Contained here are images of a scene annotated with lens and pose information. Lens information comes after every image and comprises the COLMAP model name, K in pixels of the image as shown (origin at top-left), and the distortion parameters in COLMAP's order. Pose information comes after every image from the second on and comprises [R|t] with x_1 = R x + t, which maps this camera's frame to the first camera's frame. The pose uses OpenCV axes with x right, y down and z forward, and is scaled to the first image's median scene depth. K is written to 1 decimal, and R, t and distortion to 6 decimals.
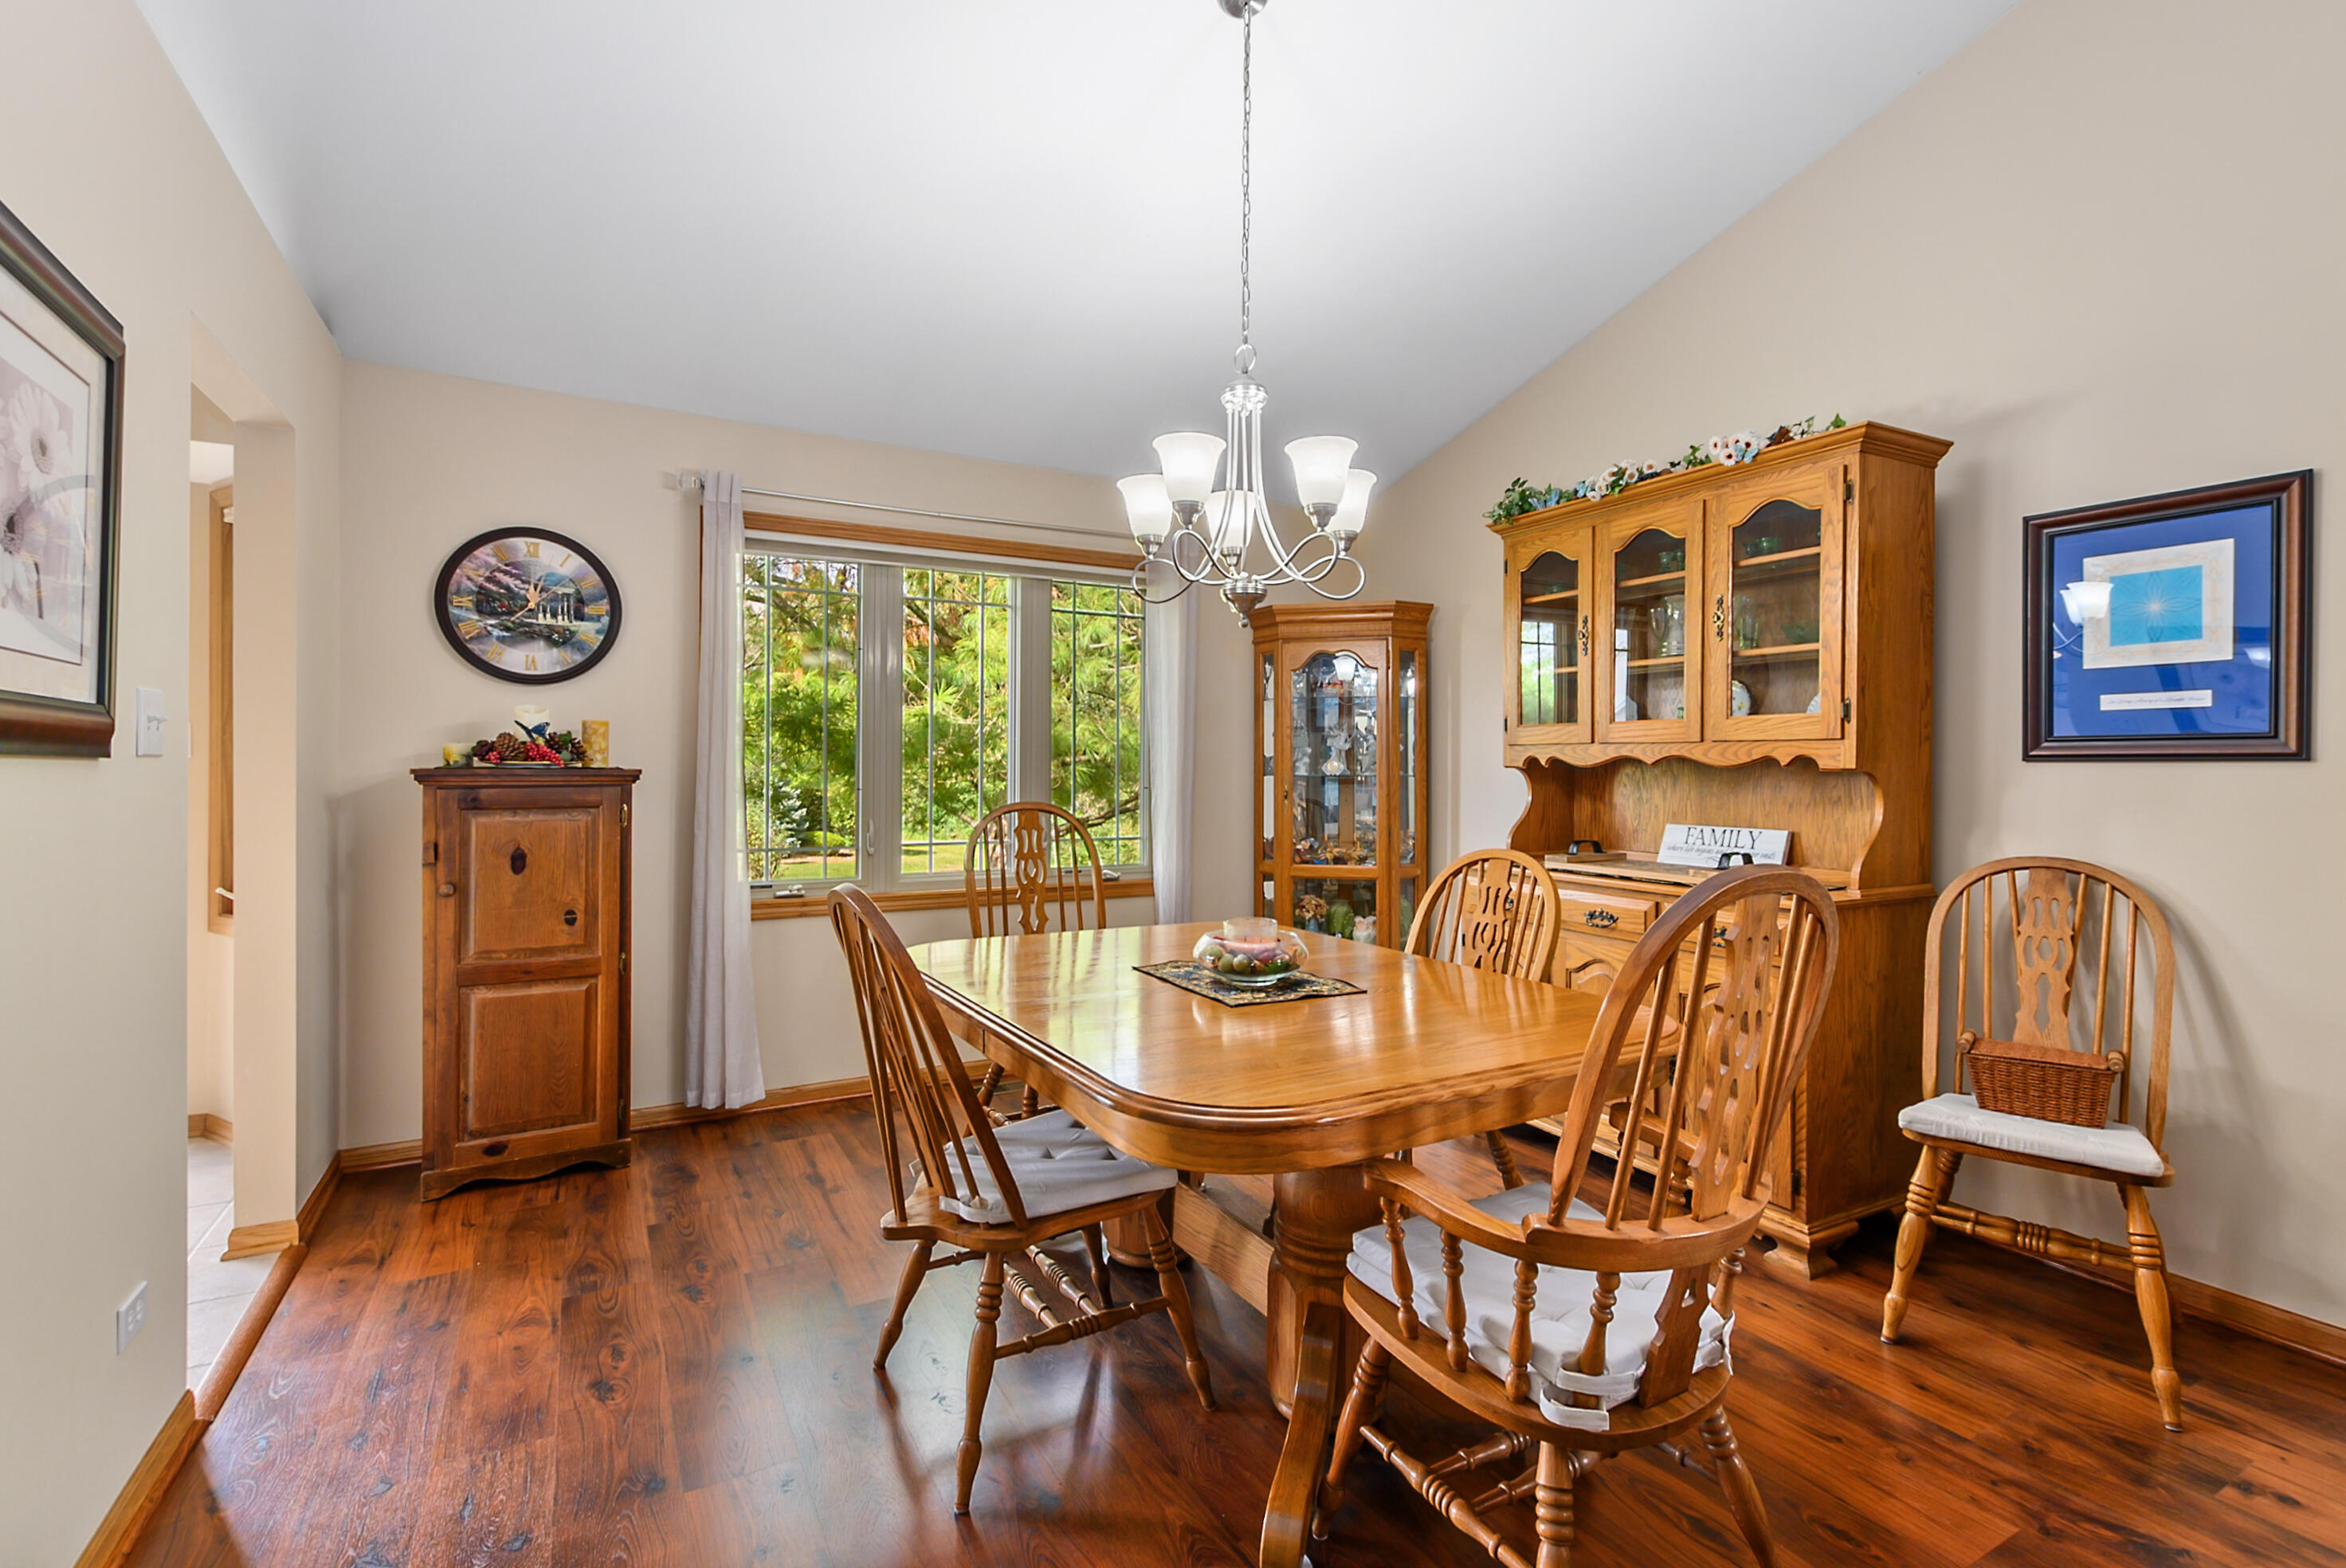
lens RADIAL K [[1031.1, 0, 1170.3], [0, 1031.1, 775.3], [0, 0, 1]] dist [0.007615, -0.002508]
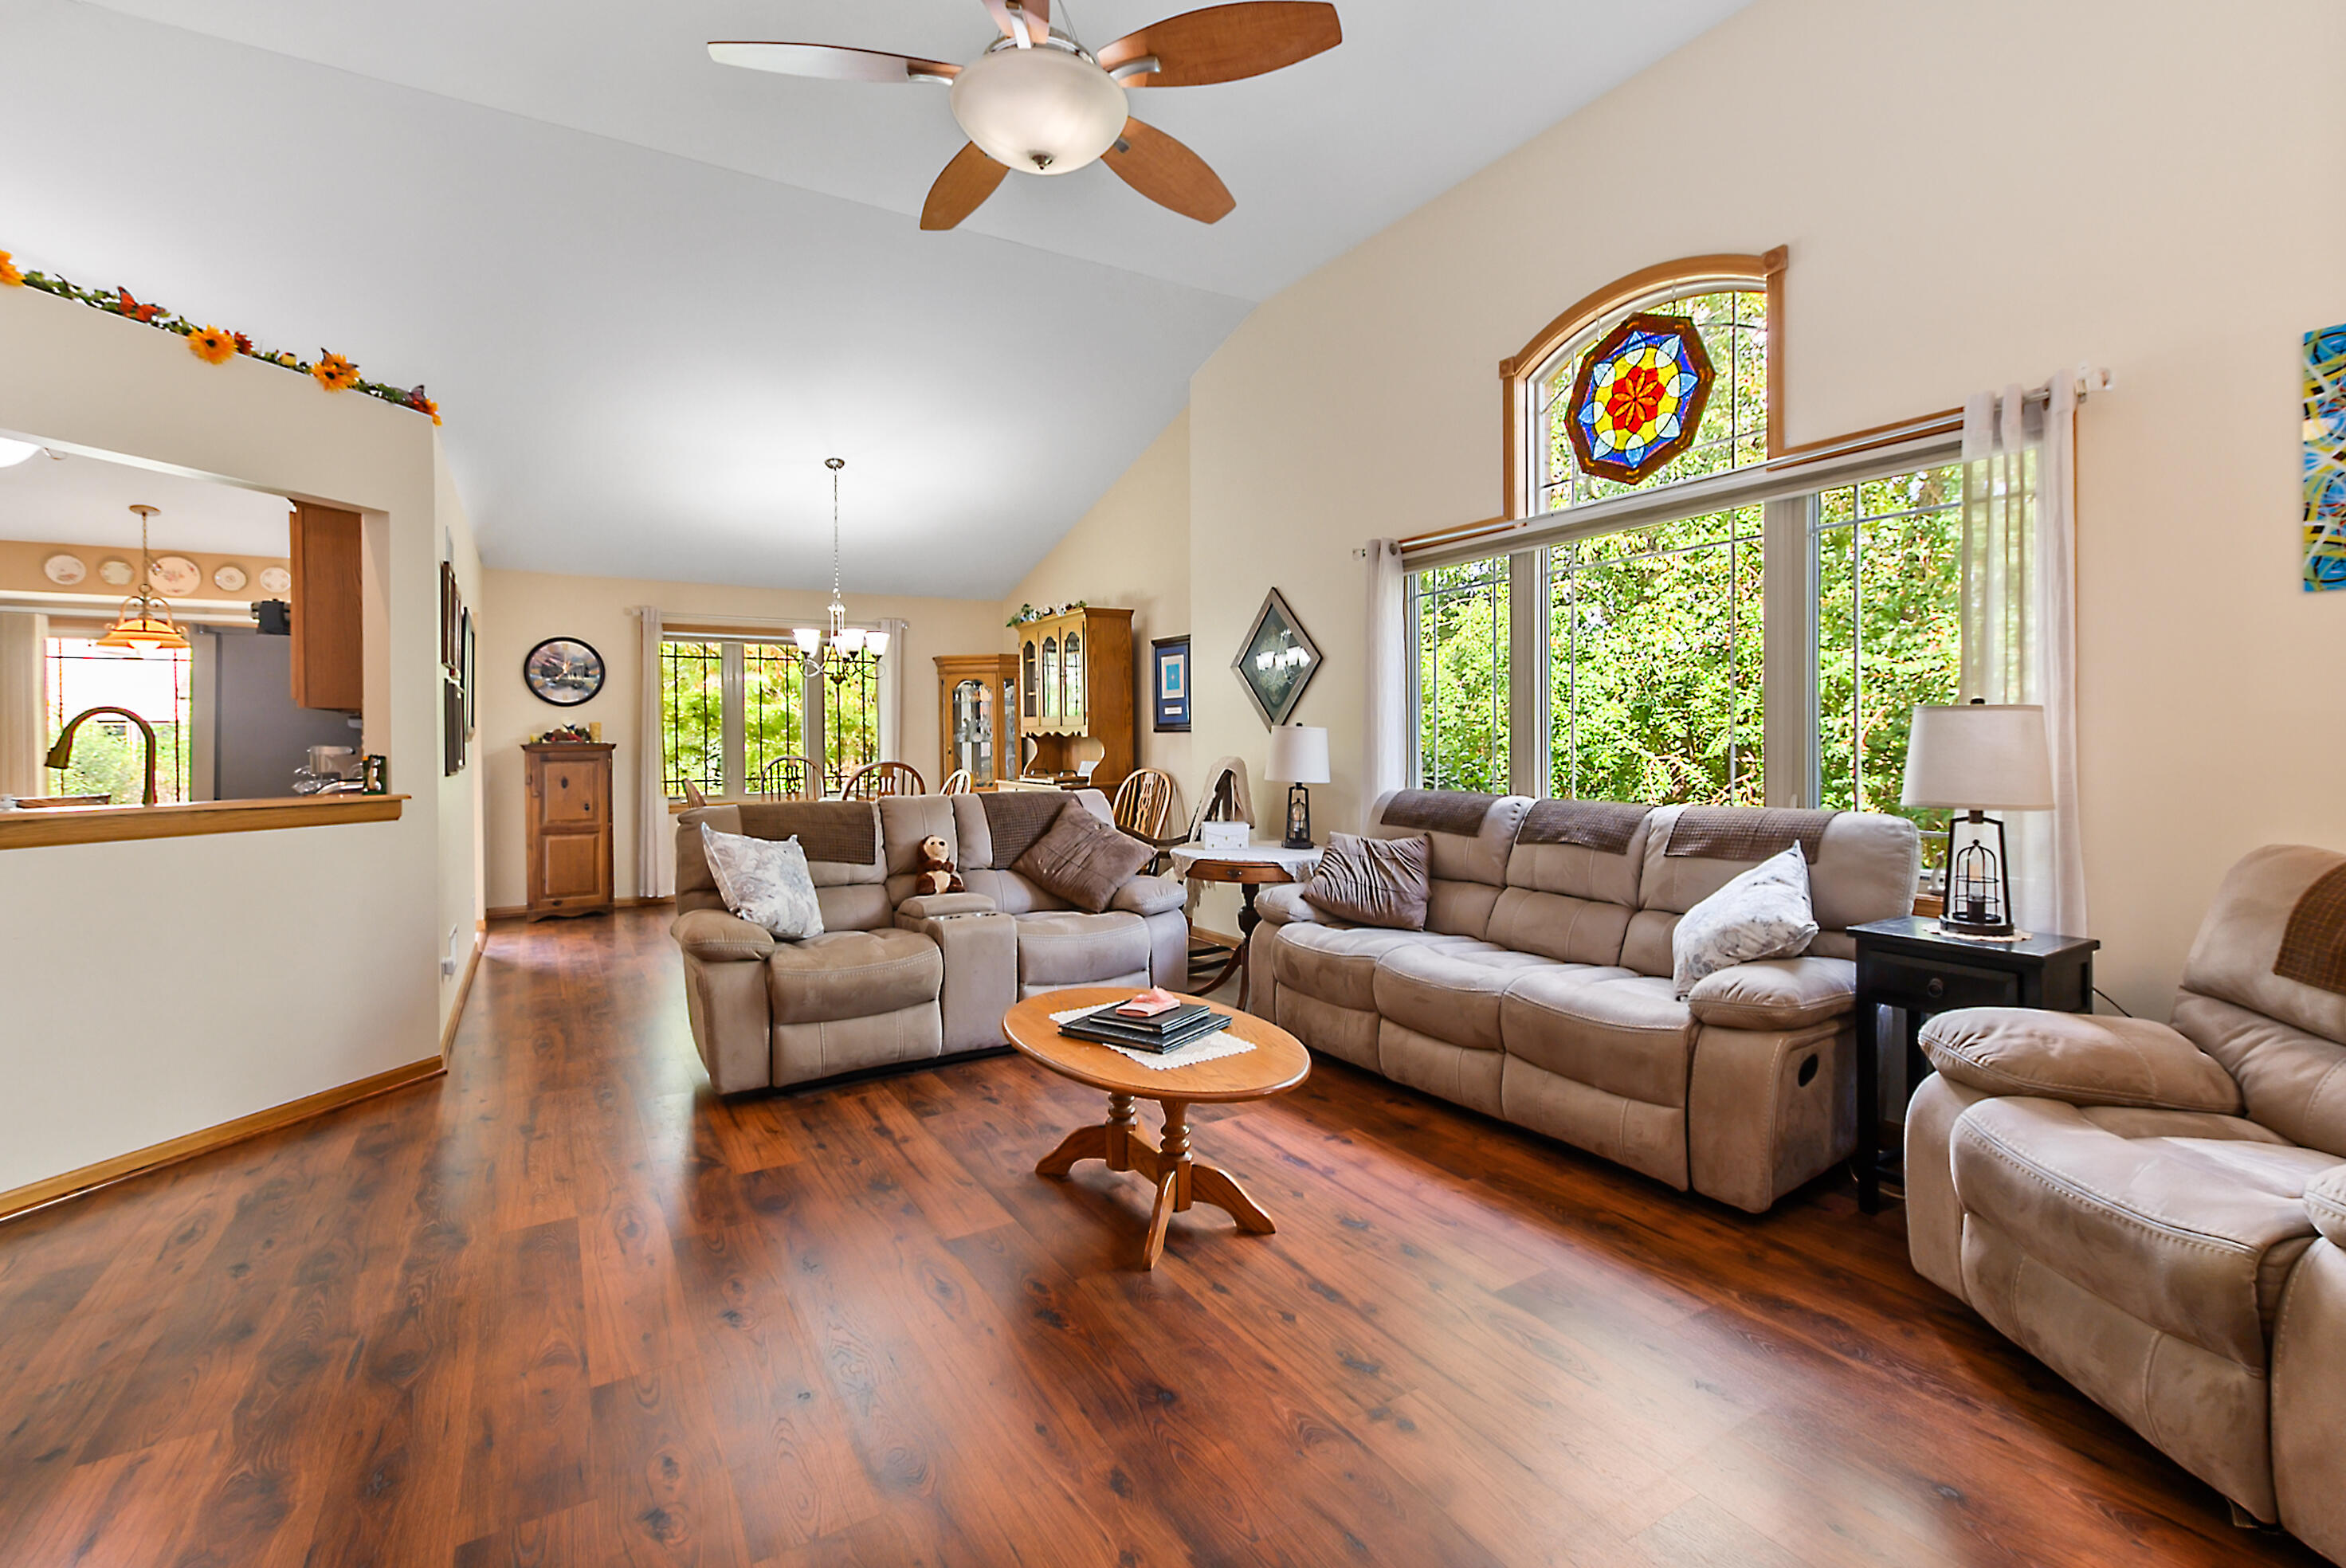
lens RADIAL K [[1031.1, 0, 1174.3], [0, 1031.1, 746.0], [0, 0, 1]] dist [0.007615, -0.002508]
pose [[0.999136, -0.014766, 0.038846, 0.658825], [0.014619, 0.999885, 0.004069, 0.008792], [-0.038902, -0.003498, 0.999237, -1.387144]]
